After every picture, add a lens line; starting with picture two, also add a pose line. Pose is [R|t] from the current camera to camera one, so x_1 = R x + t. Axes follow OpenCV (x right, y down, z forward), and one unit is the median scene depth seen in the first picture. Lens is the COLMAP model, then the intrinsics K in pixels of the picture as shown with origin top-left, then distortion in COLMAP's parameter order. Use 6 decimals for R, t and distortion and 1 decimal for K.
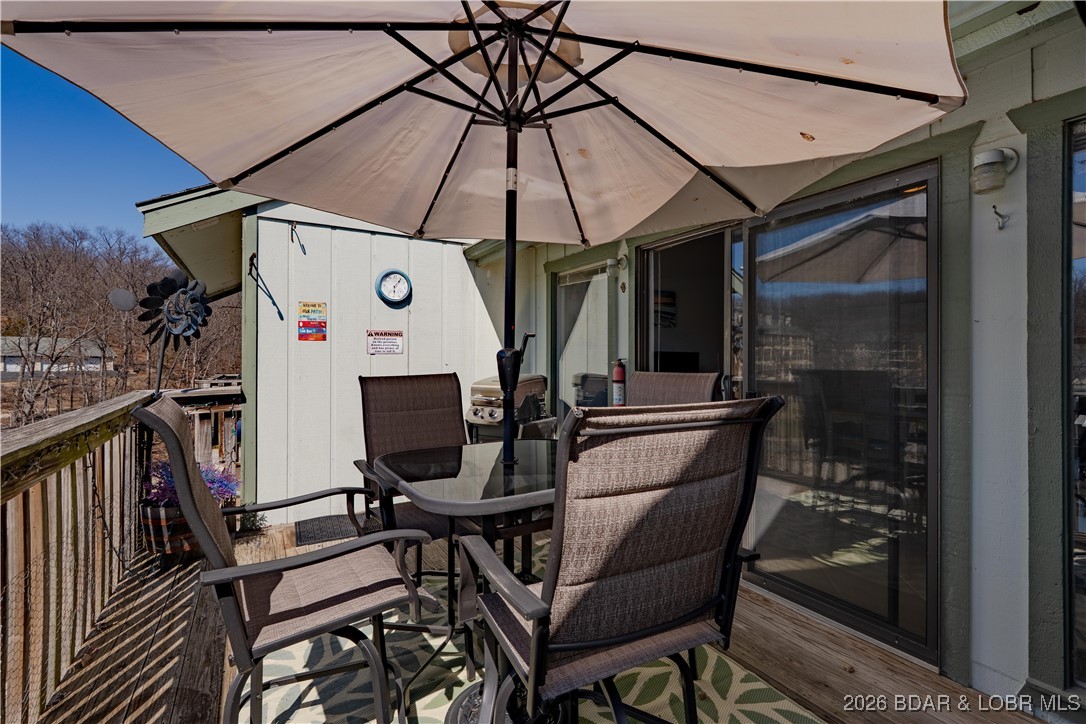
lens RADIAL K [[500.4, 0, 545.9], [0, 500.4, 356.7], [0, 0, 1]] dist [0.000843, -0.000097]
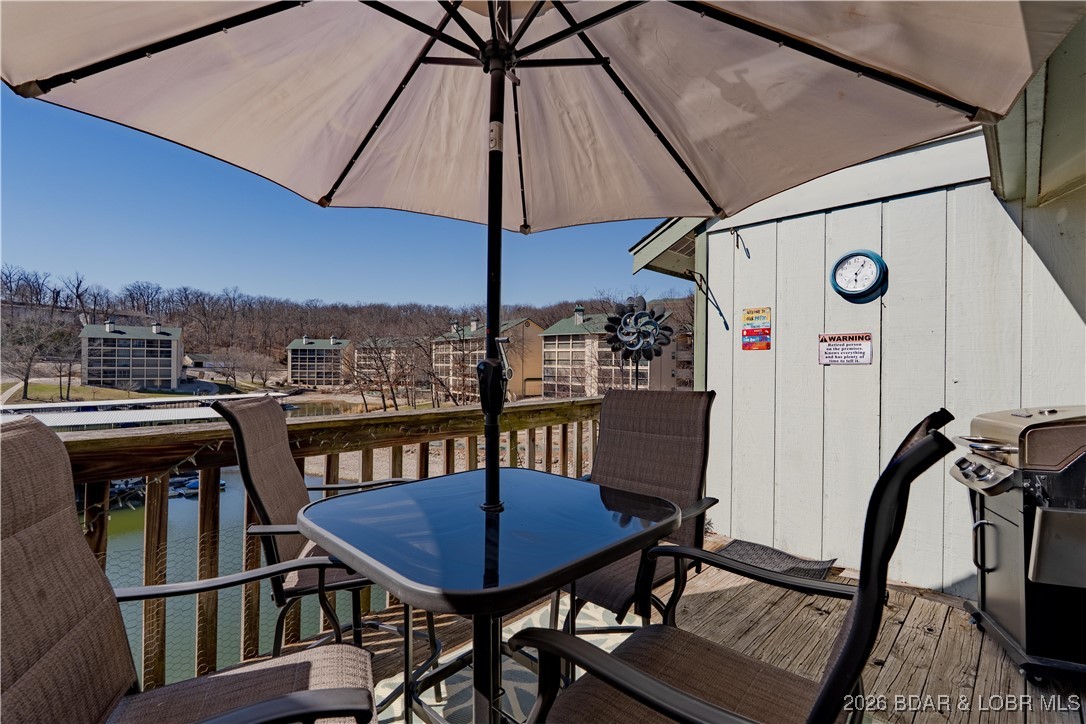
lens RADIAL K [[479.3, 0, 541.3], [0, 479.3, 363.0], [0, 0, 1]] dist [0.001193, -0.000482]
pose [[0.238065, -0.000574, -0.971249, 0.312505], [-0.006072, 0.999979, -0.002079, -0.003736], [0.971230, 0.006392, 0.238056, 0.424058]]
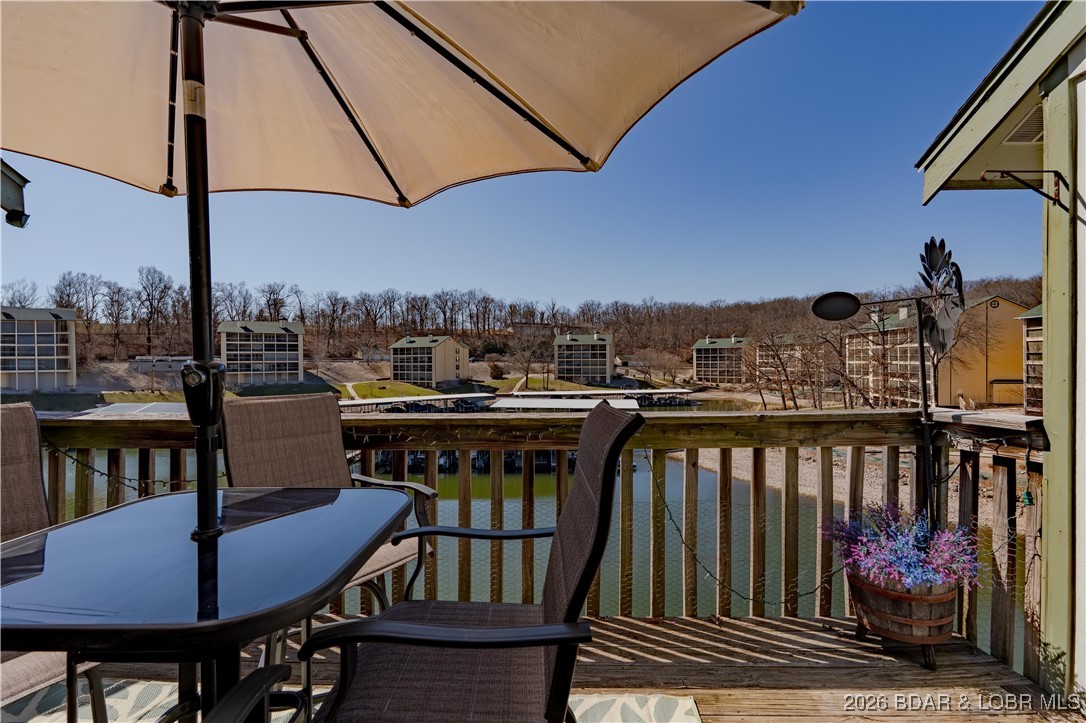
lens RADIAL K [[479.3, 0, 541.3], [0, 479.3, 362.5], [0, 0, 1]] dist [0.001193, -0.000482]
pose [[-0.530729, 0.003751, -0.847533, 0.107307], [0.006231, 0.999980, 0.000524, -0.004216], [0.847519, -0.005003, -0.530742, 0.800312]]
